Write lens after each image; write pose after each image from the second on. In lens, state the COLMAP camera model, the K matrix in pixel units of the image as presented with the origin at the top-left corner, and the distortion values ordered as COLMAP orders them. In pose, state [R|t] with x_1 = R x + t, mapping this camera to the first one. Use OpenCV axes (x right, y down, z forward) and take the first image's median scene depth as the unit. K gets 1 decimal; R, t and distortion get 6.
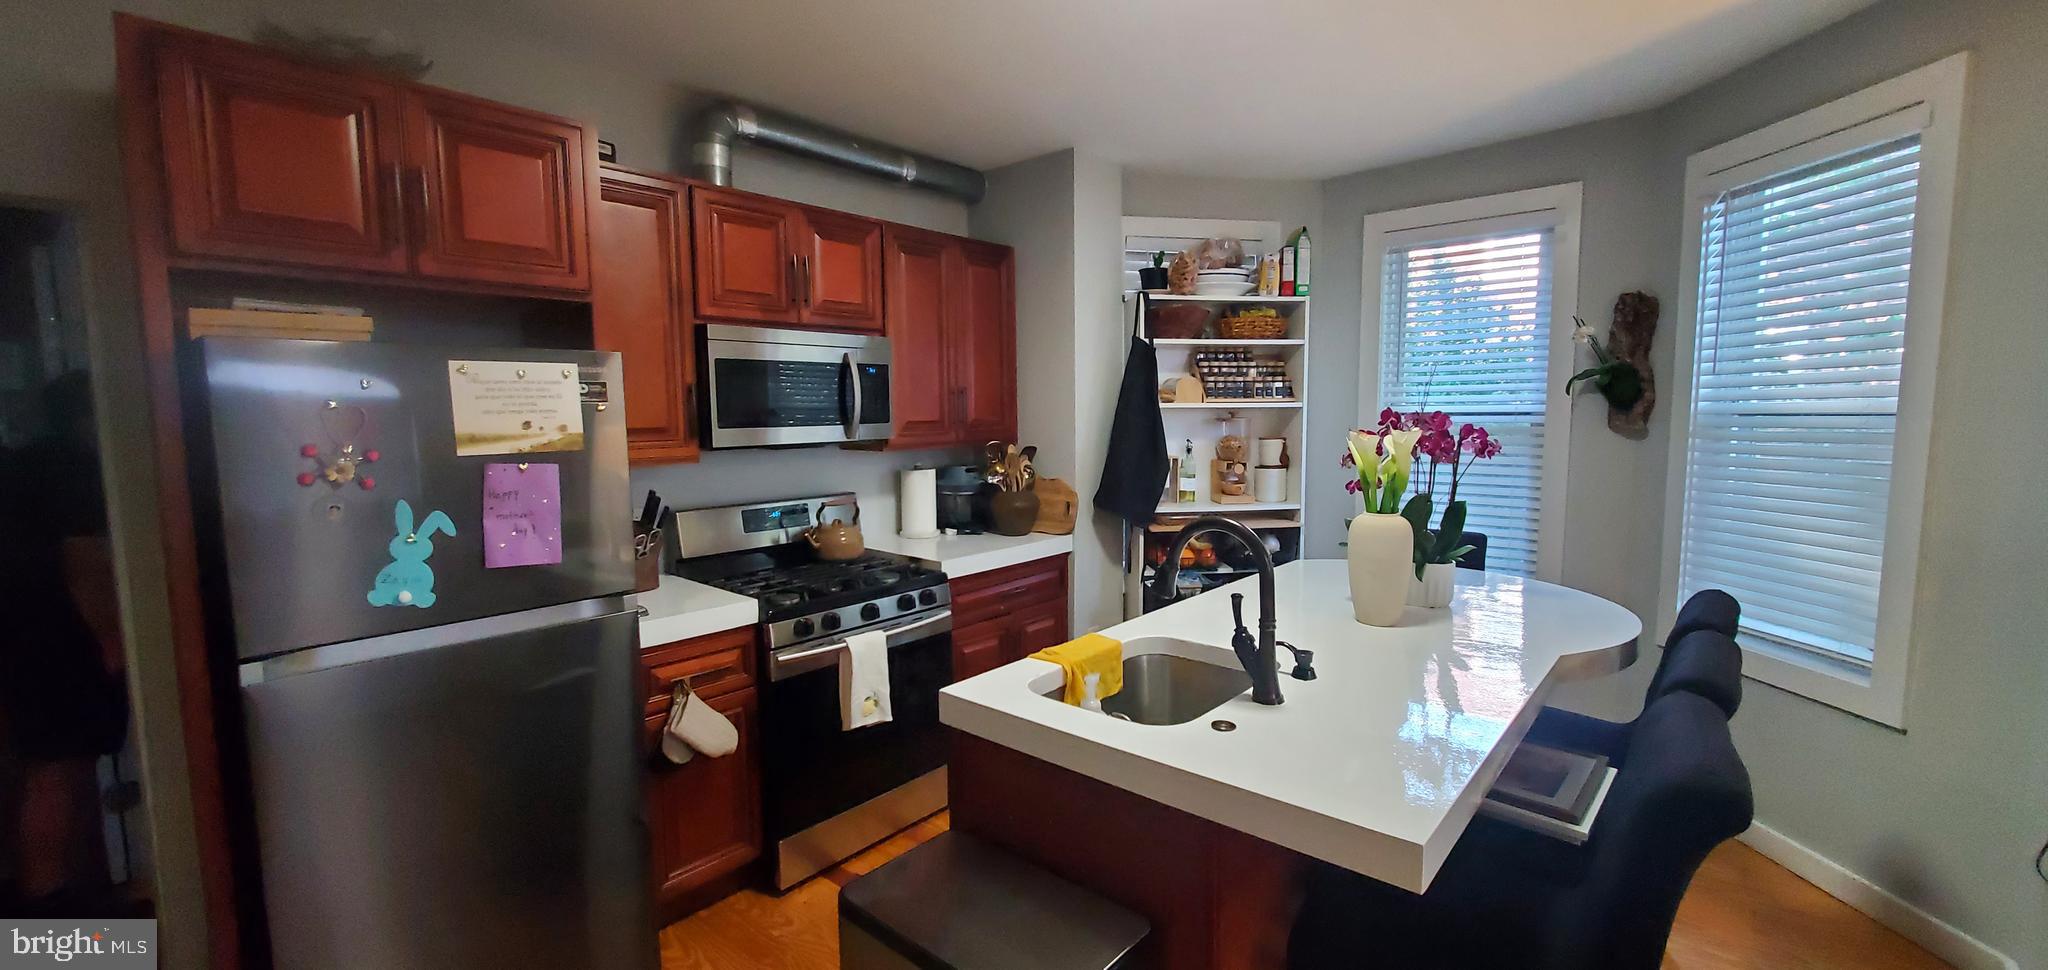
lens RADIAL K [[806.6, 0, 1046.4], [0, 806.6, 485.0], [0, 0, 1]] dist [-0.000011, -0.000219]
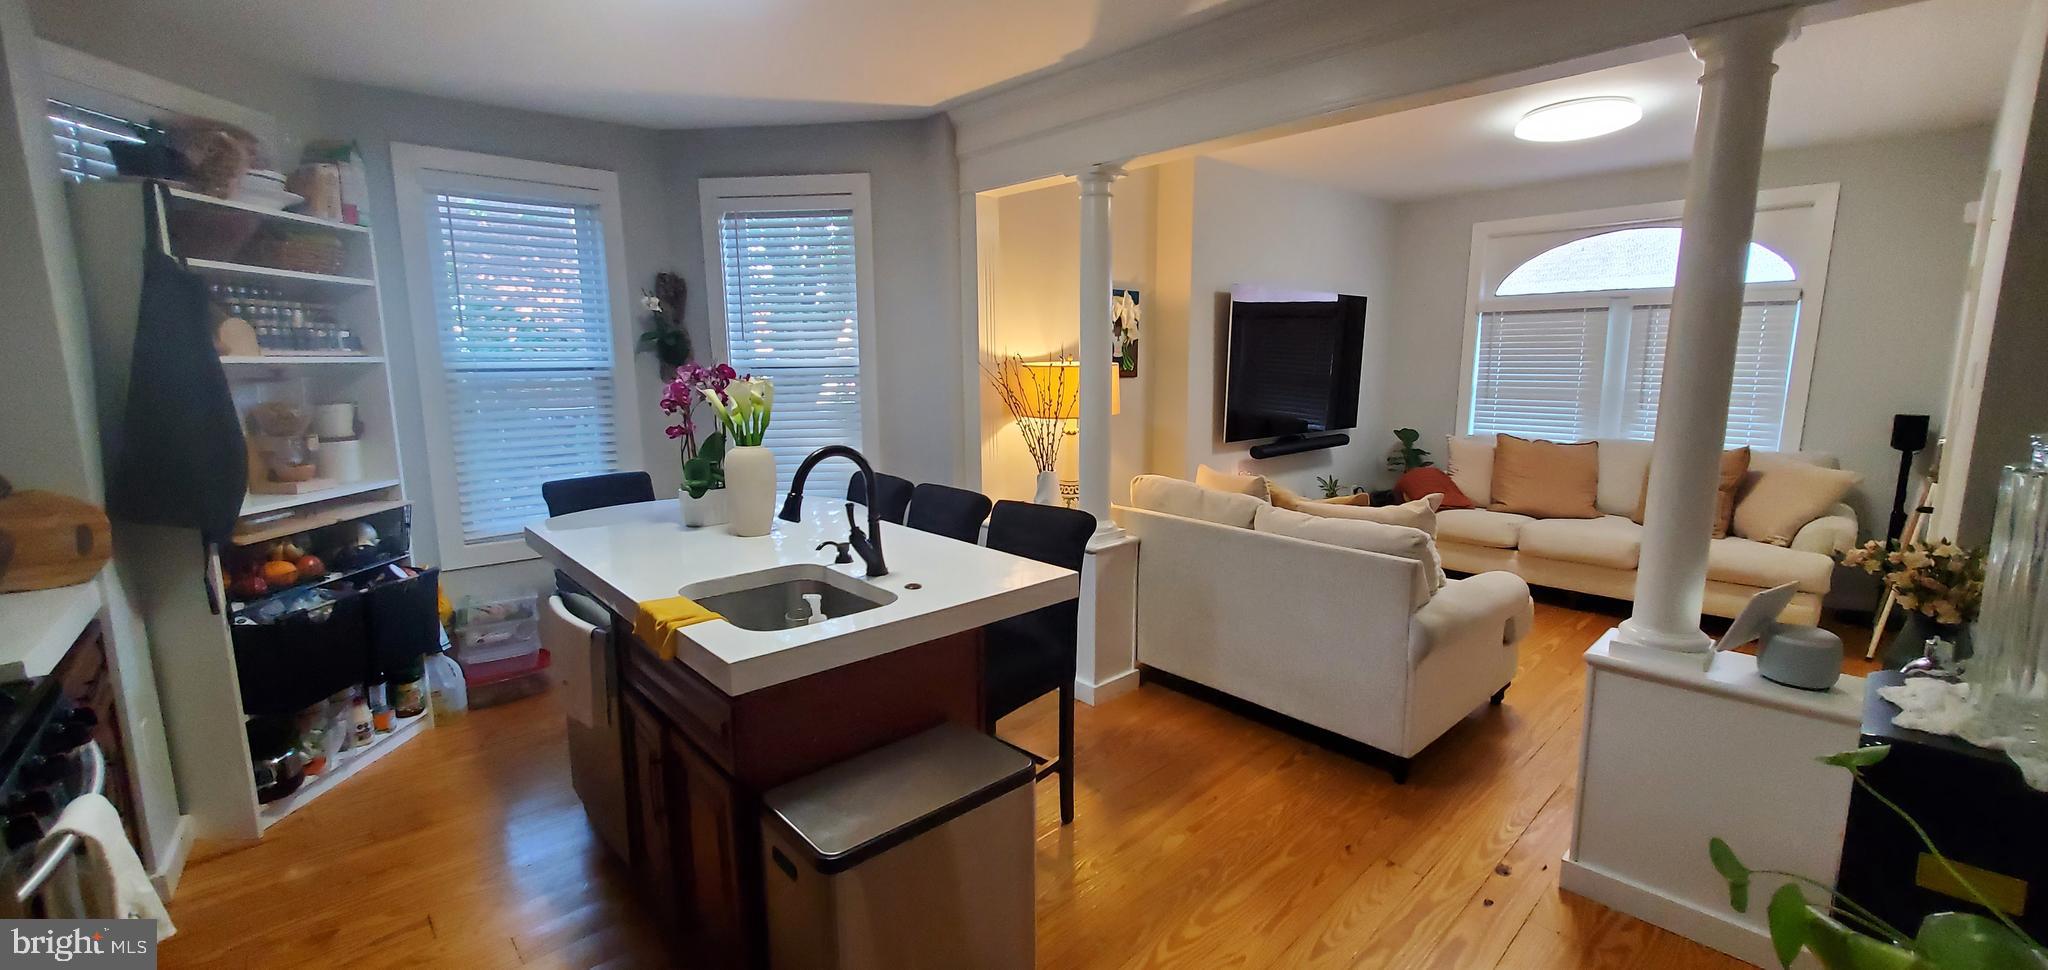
lens RADIAL K [[806.6, 0, 1046.4], [0, 806.6, 485.0], [0, 0, 1]] dist [-0.000011, -0.000219]
pose [[0.104147, -0.147768, 0.983523, -0.479851], [0.096827, 0.985710, 0.137843, -0.021279], [-0.989837, 0.080876, 0.116967, 0.247188]]
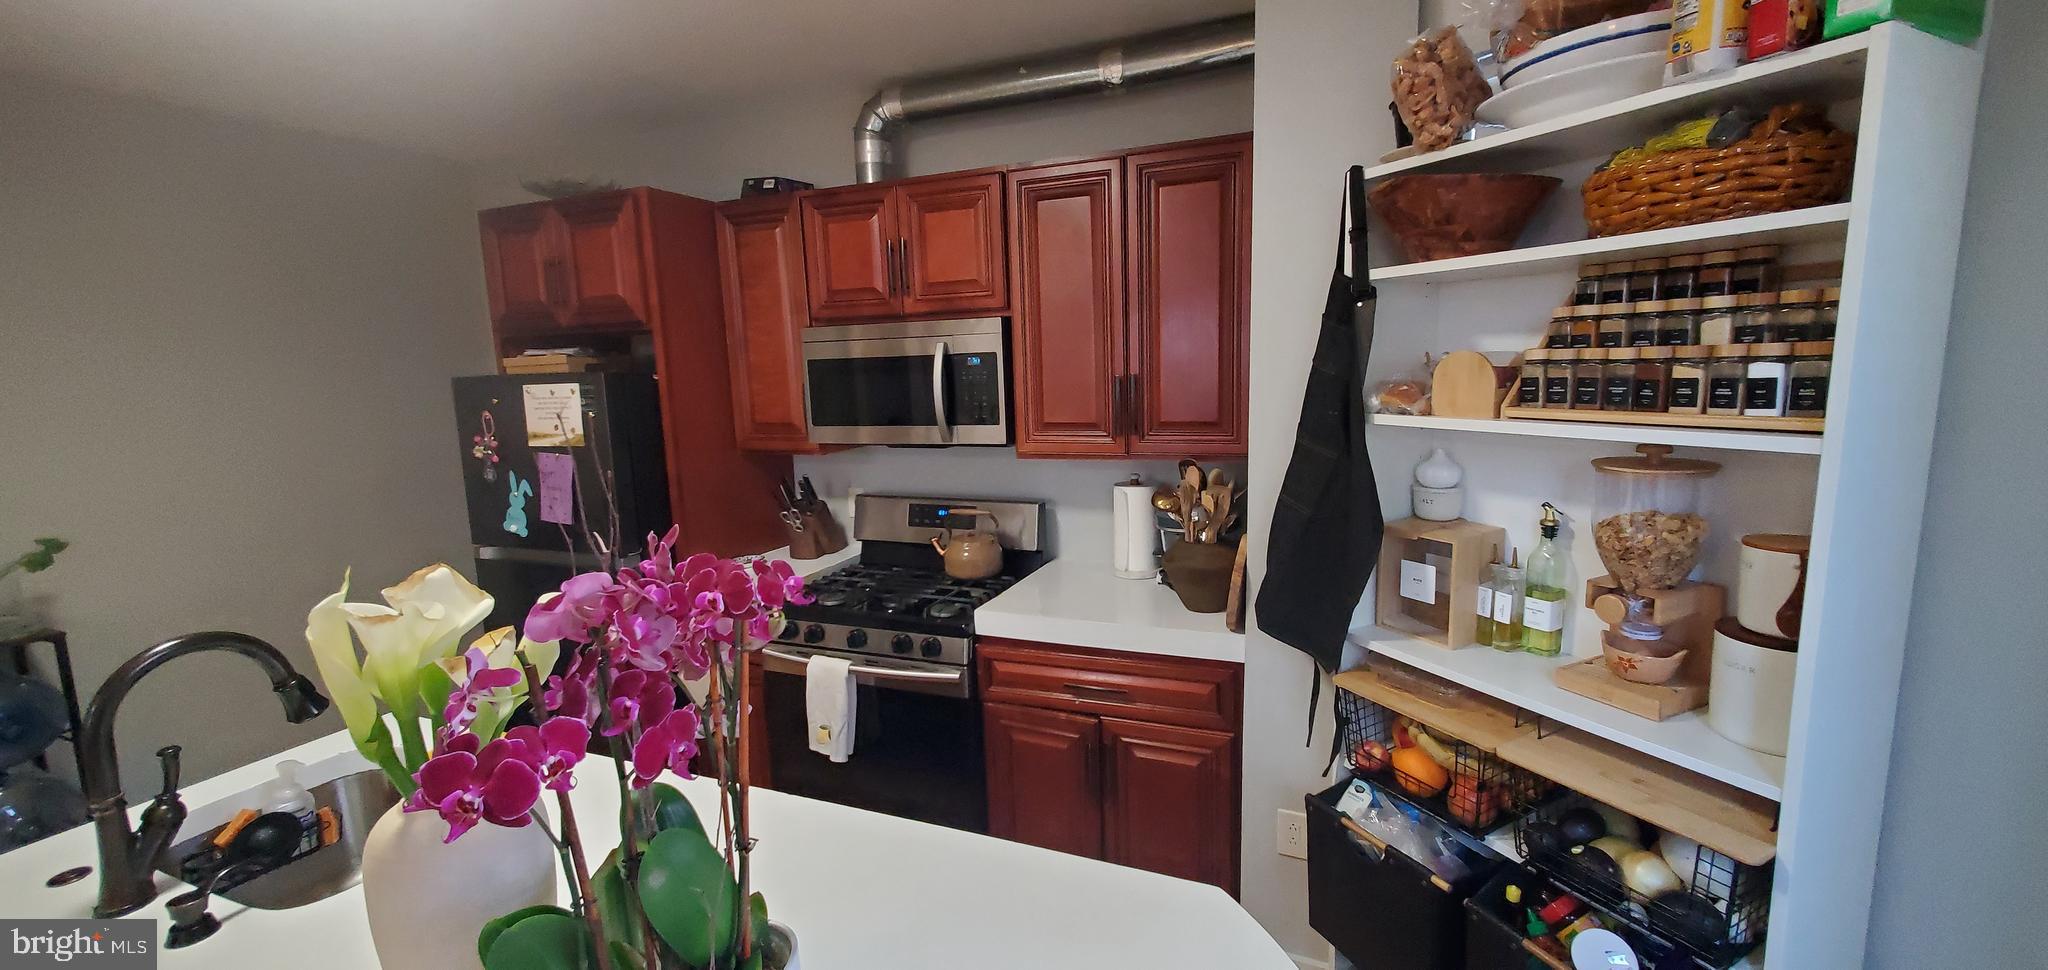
lens RADIAL K [[805.7, 0, 1046.1], [0, 805.7, 485.4], [0, 0, 1]] dist [-0.001808, -0.000507]
pose [[0.316507, 0.142839, -0.937774, 0.521689], [-0.065885, 0.989521, 0.128484, -0.111207], [0.946299, 0.021119, 0.322602, 0.706033]]
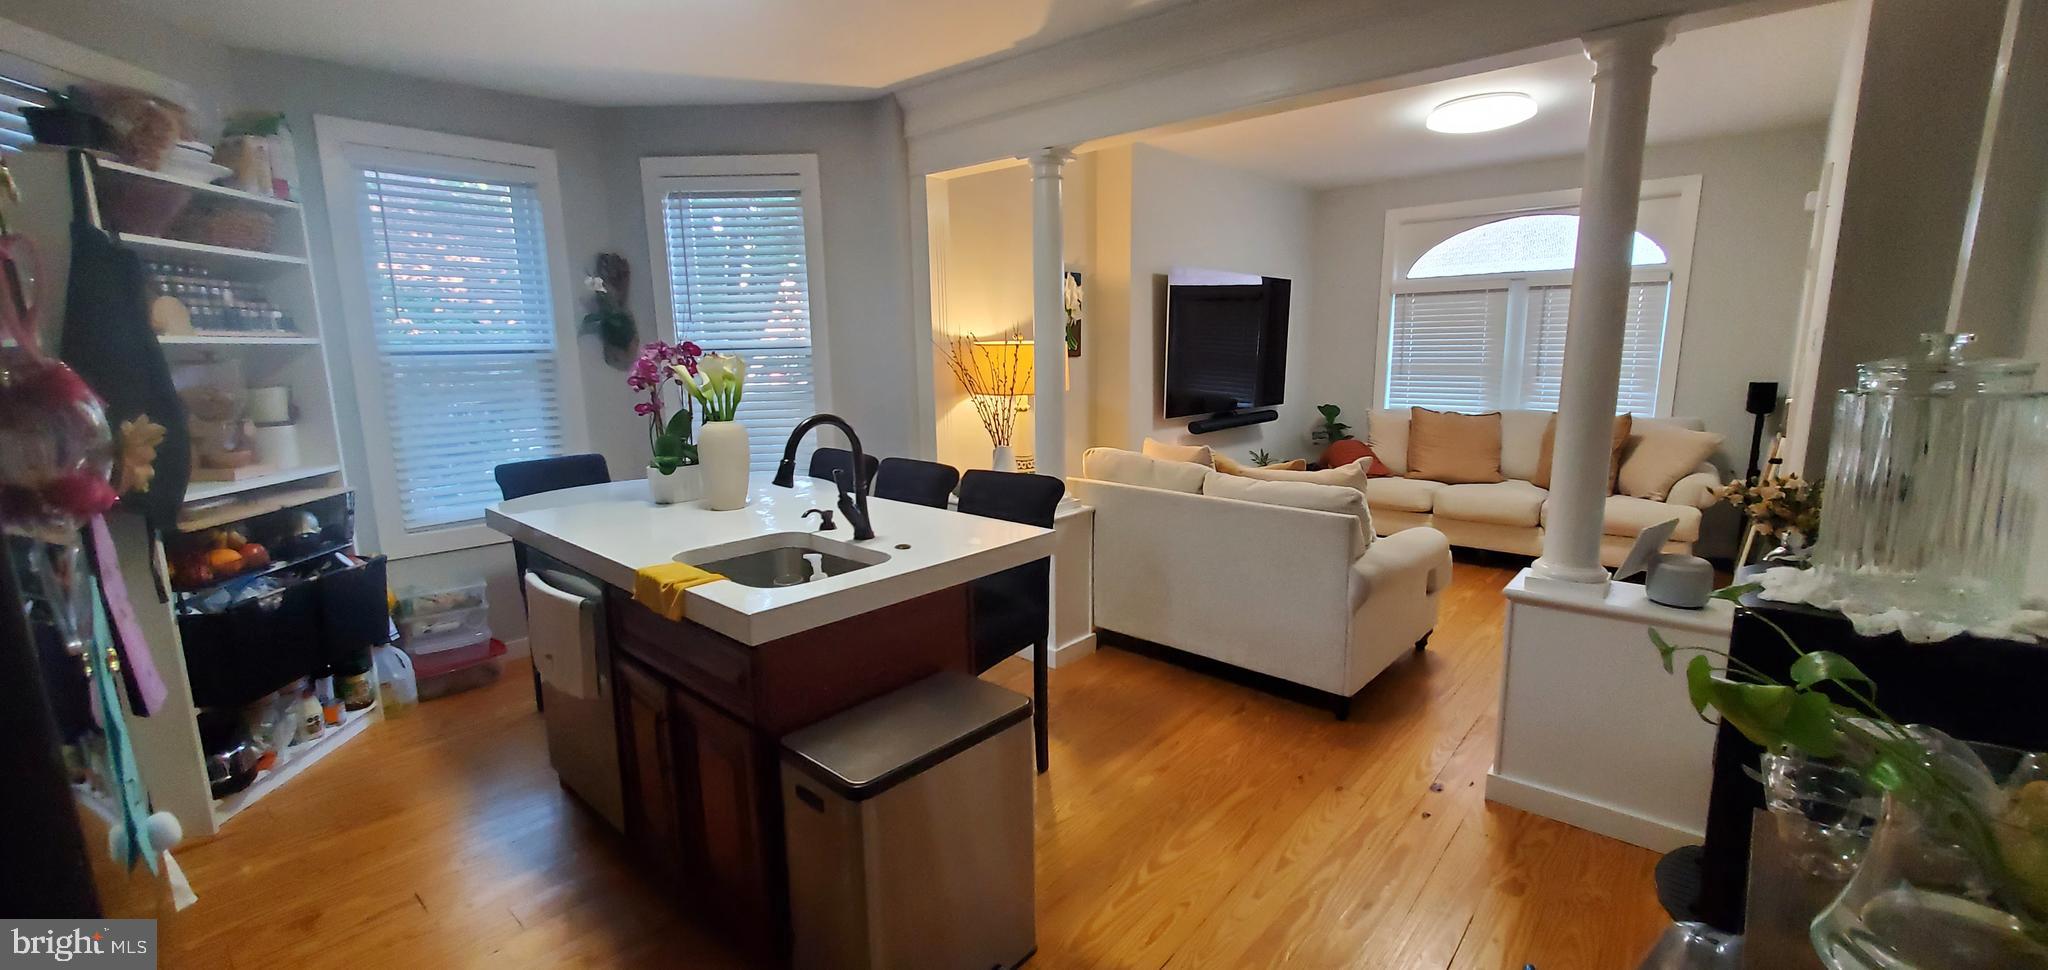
lens RADIAL K [[805.7, 0, 1046.1], [0, 805.7, 485.4], [0, 0, 1]] dist [-0.001808, -0.000507]
pose [[0.008147, -0.163713, 0.986474, -0.523693], [0.106634, 0.981024, 0.161928, -0.011282], [-0.994265, 0.103872, 0.025450, 0.288661]]
